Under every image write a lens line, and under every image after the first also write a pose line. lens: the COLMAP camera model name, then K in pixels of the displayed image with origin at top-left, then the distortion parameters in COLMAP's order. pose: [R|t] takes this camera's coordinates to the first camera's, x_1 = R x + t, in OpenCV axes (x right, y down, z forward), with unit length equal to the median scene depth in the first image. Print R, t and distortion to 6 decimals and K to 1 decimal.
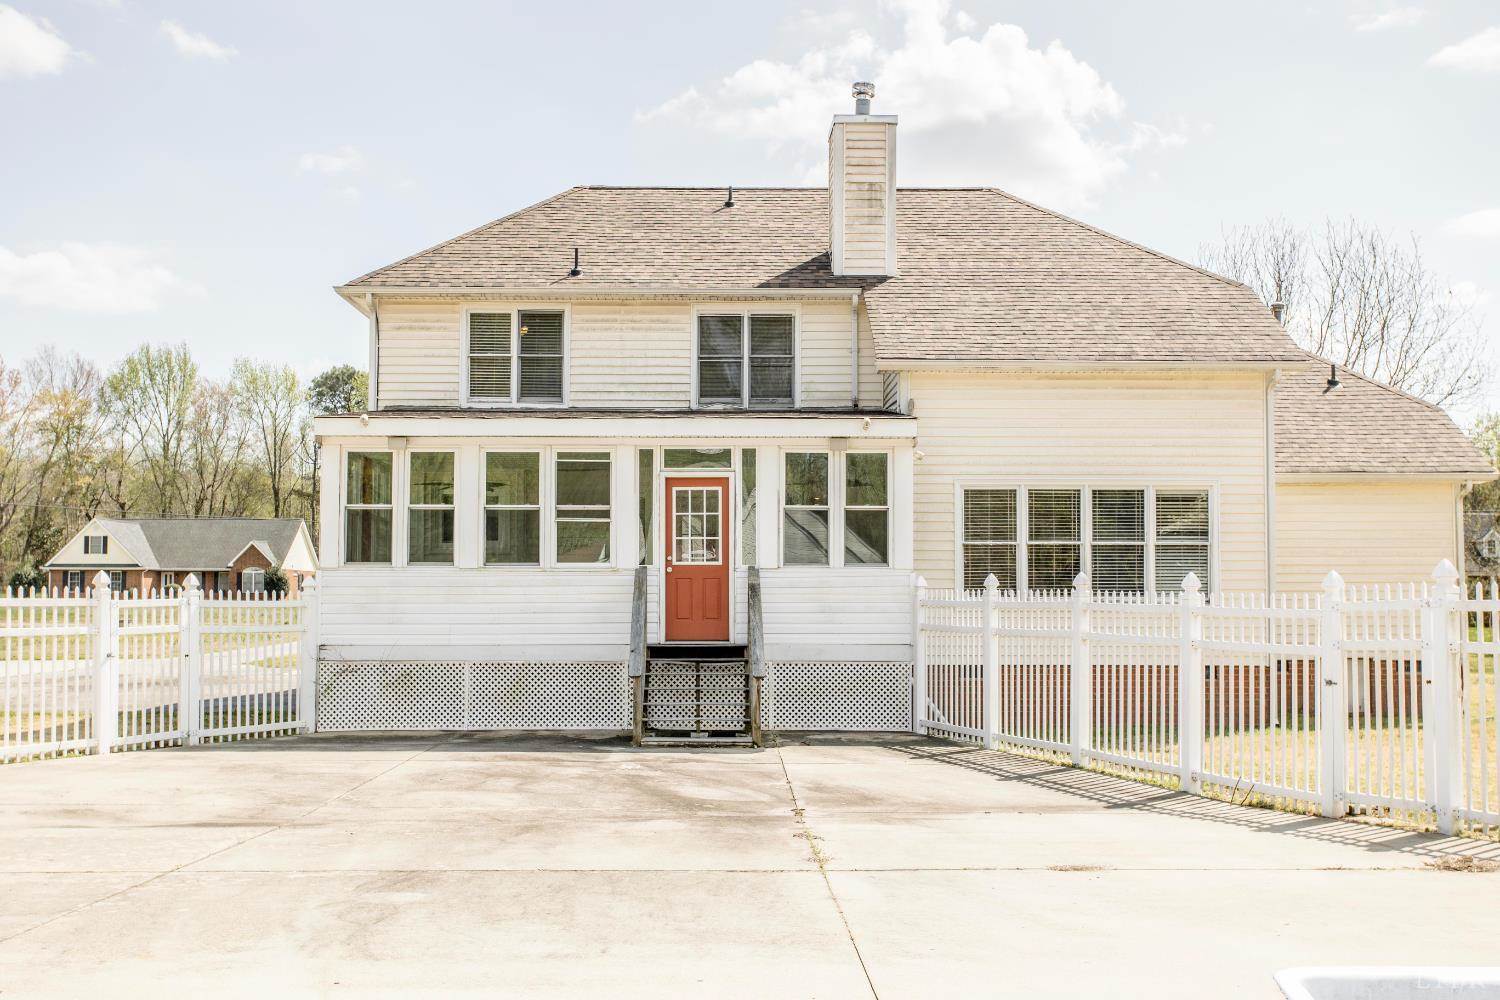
lens RADIAL K [[1670.0, 0, 750.0], [0, 1670.0, 500.0], [0, 0, 1]] dist [0.016953, 0.004268]
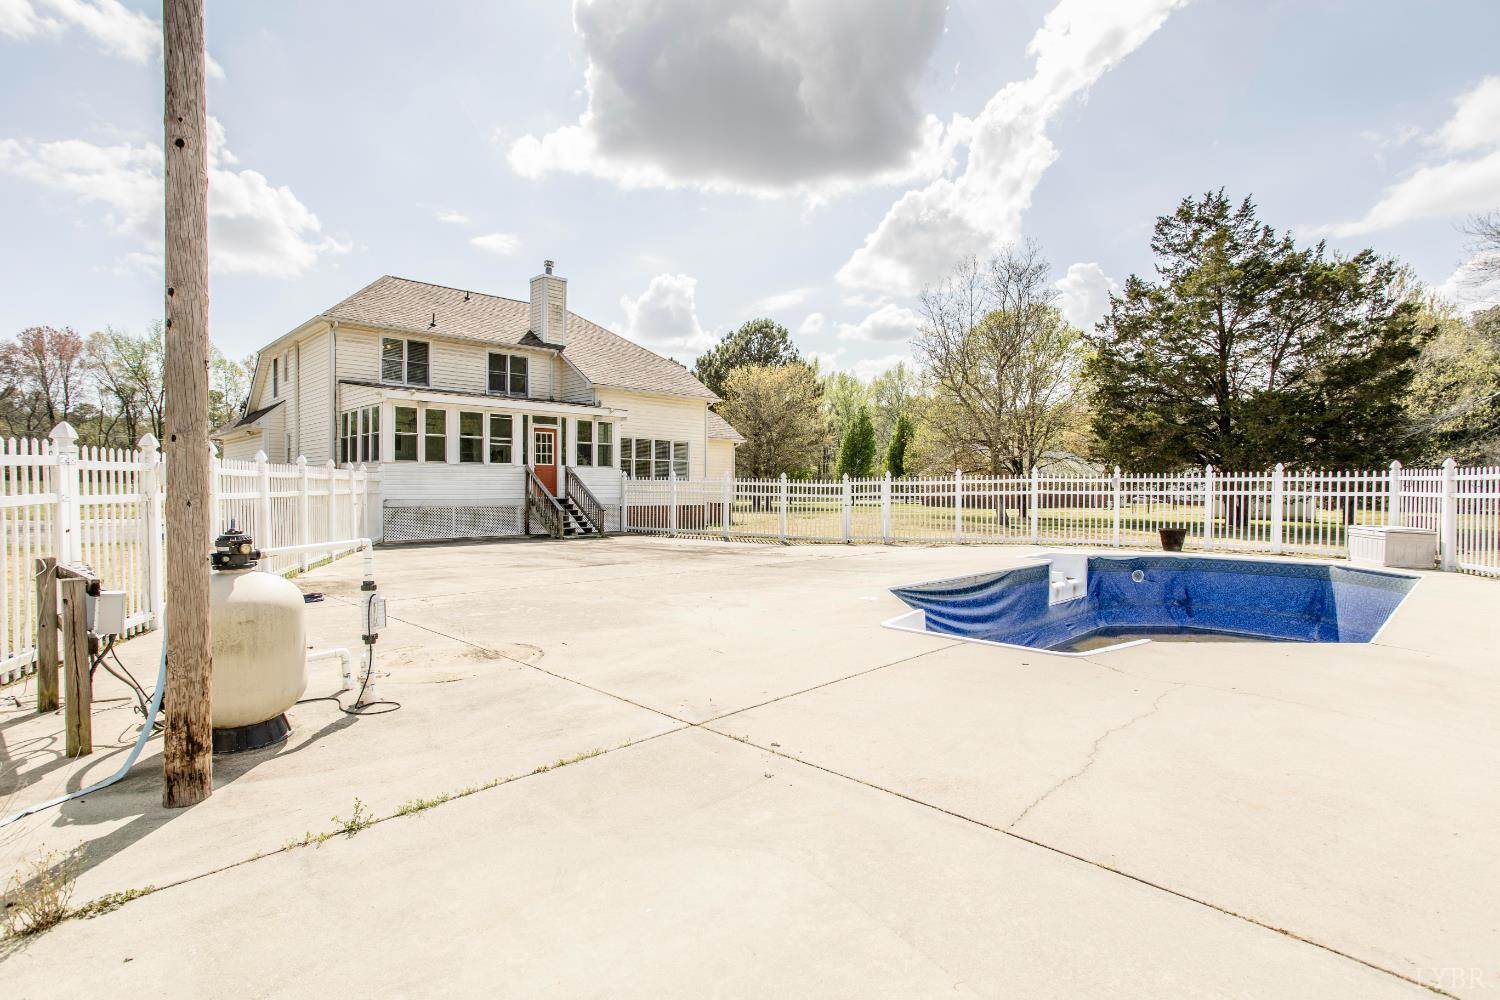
lens RADIAL K [[718.9, 0, 750.0], [0, 718.9, 500.0], [0, 0, 1]] dist [-0.000967, -0.000092]
pose [[0.730906, -0.009861, 0.682407, -0.476793], [-0.051968, 0.996188, 0.070056, 0.001116], [-0.680497, -0.086668, 0.727608, 0.044722]]
